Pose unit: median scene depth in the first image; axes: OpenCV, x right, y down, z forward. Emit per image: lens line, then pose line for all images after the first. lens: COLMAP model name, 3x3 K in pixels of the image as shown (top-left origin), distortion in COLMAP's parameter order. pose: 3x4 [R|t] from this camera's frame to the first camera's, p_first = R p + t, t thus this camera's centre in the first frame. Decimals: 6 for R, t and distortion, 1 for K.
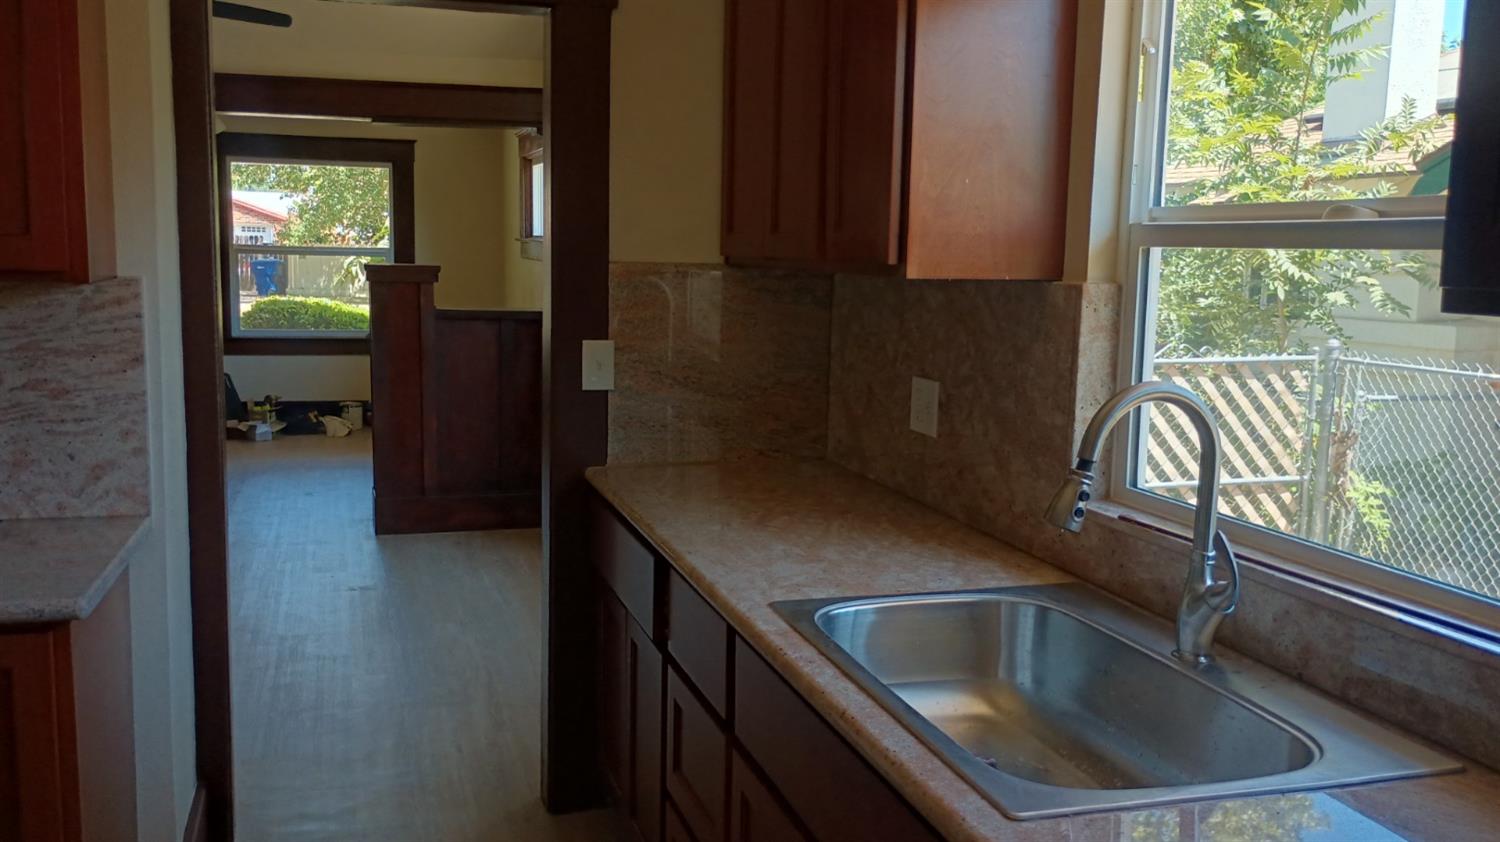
lens RADIAL K [[1359.2, 0, 750.0], [0, 1359.2, 421.0], [0, 0, 1]] dist [0.002447, -0.002465]
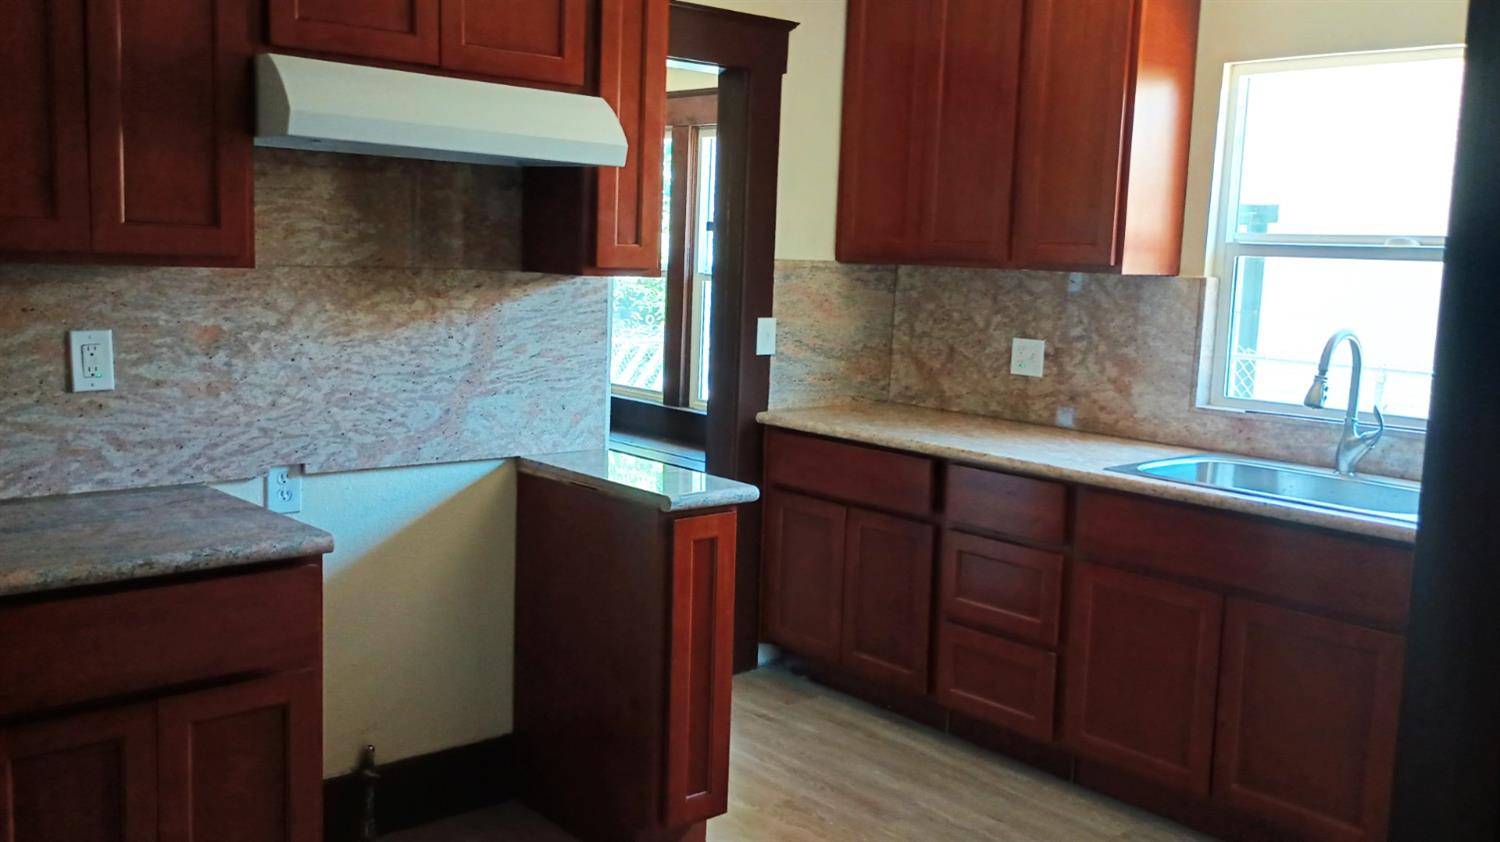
lens RADIAL K [[1359.2, 0, 750.0], [0, 1359.2, 421.0], [0, 0, 1]] dist [0.002447, -0.002465]
pose [[0.916804, -0.042612, 0.397058, -0.862499], [0.038419, 0.999090, 0.018511, 0.022719], [-0.397486, -0.001716, 0.917607, -0.301571]]
